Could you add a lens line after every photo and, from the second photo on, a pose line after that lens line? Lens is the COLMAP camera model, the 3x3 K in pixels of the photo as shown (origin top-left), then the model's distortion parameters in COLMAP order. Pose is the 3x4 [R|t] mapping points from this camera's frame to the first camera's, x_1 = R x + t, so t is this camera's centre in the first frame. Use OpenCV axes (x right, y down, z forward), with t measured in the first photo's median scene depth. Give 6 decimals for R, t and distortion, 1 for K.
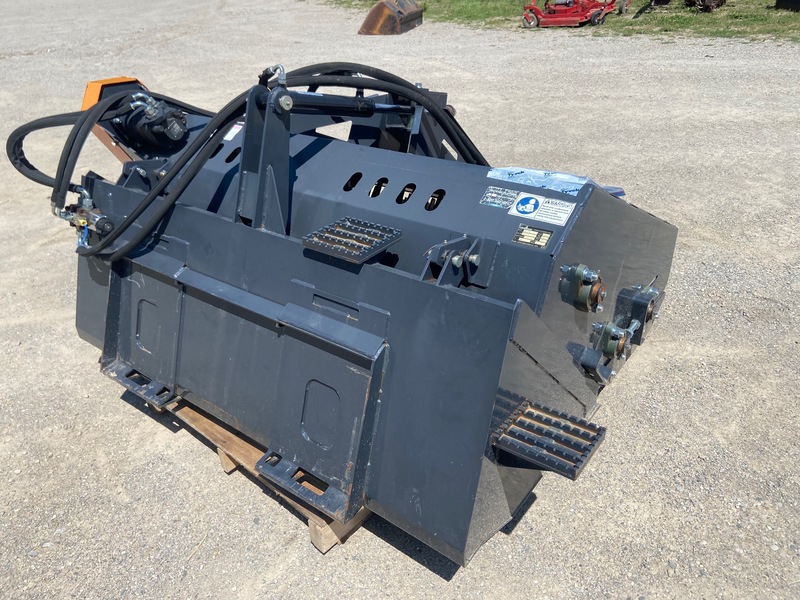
lens RADIAL K [[595.9, 0, 400.0], [0, 595.9, 300.0], [0, 0, 1]] dist [0.103043, -0.108248]
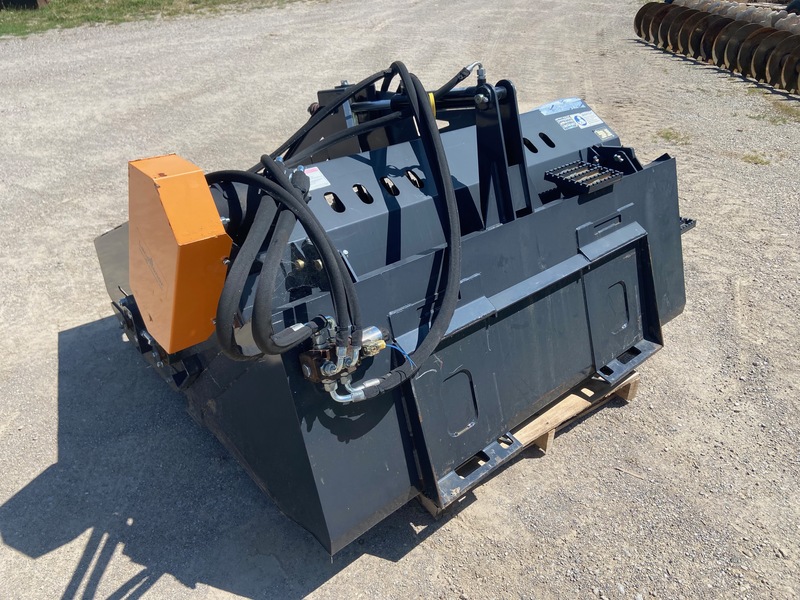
lens RADIAL K [[595.9, 0, 400.0], [0, 595.9, 300.0], [0, 0, 1]] dist [0.103043, -0.108248]
pose [[0.202312, -0.467293, 0.860643, -1.128196], [0.463116, 0.819993, 0.336357, -0.405443], [-0.862898, 0.330529, 0.382305, 0.743238]]
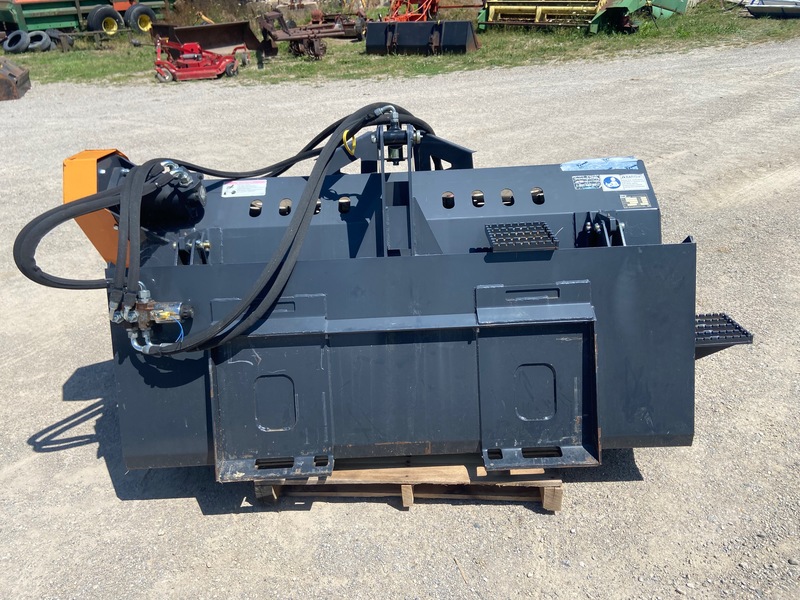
lens RADIAL K [[595.9, 0, 400.0], [0, 595.9, 300.0], [0, 0, 1]] dist [0.103043, -0.108248]
pose [[0.788304, -0.272441, 0.551682, -0.759581], [0.312889, 0.949539, 0.021827, -0.066785], [-0.529790, 0.155409, 0.833769, 0.128259]]
